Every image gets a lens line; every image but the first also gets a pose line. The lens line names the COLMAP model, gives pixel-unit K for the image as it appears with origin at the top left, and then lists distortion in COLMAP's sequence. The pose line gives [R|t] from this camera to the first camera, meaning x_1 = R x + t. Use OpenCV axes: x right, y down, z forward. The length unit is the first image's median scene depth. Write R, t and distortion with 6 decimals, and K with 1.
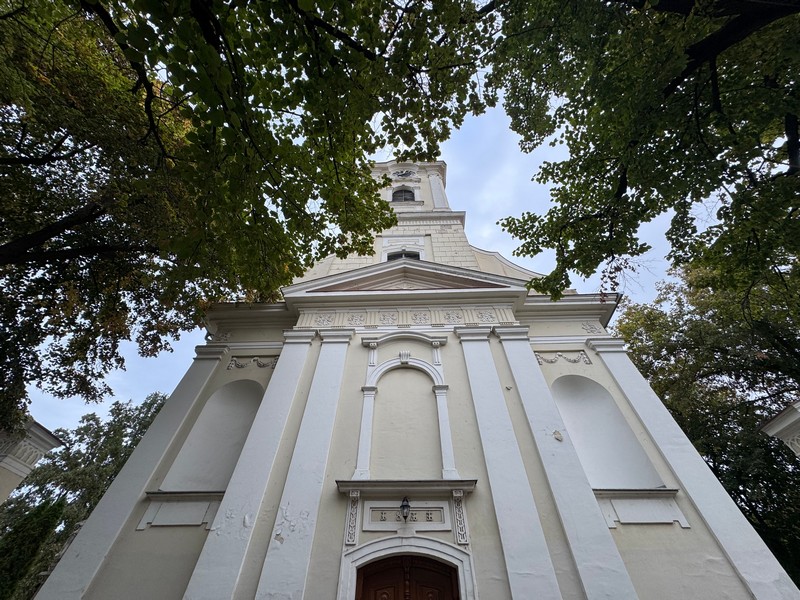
lens RADIAL K [[315.8, 0, 398.9], [0, 315.8, 303.4], [0, 0, 1]] dist [-0.000310, 0.000058]
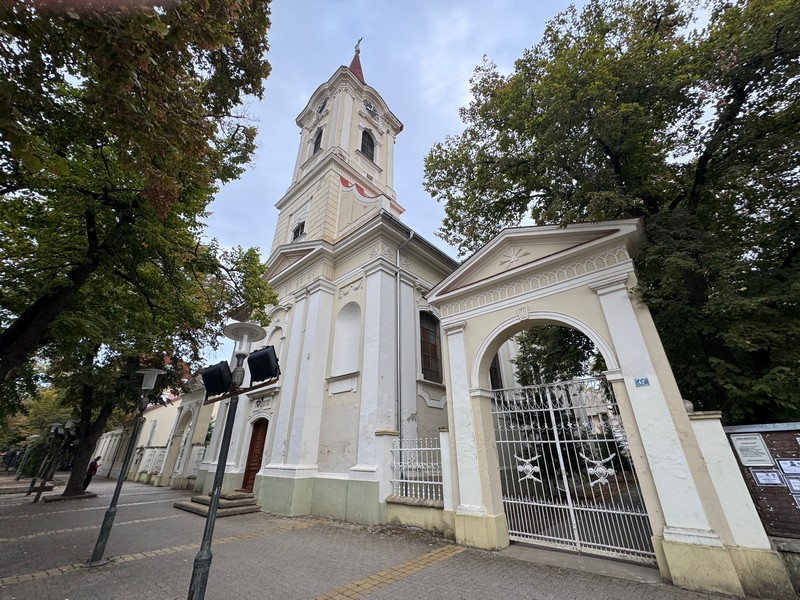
lens RADIAL K [[315.8, 0, 399.5], [0, 315.8, 296.4], [0, 0, 1]] dist [-0.000310, 0.000058]
pose [[0.763167, -0.294840, -0.575017, 0.790233], [0.501679, 0.831200, 0.239634, -0.013845], [0.407301, -0.471355, 0.782260, -0.013985]]
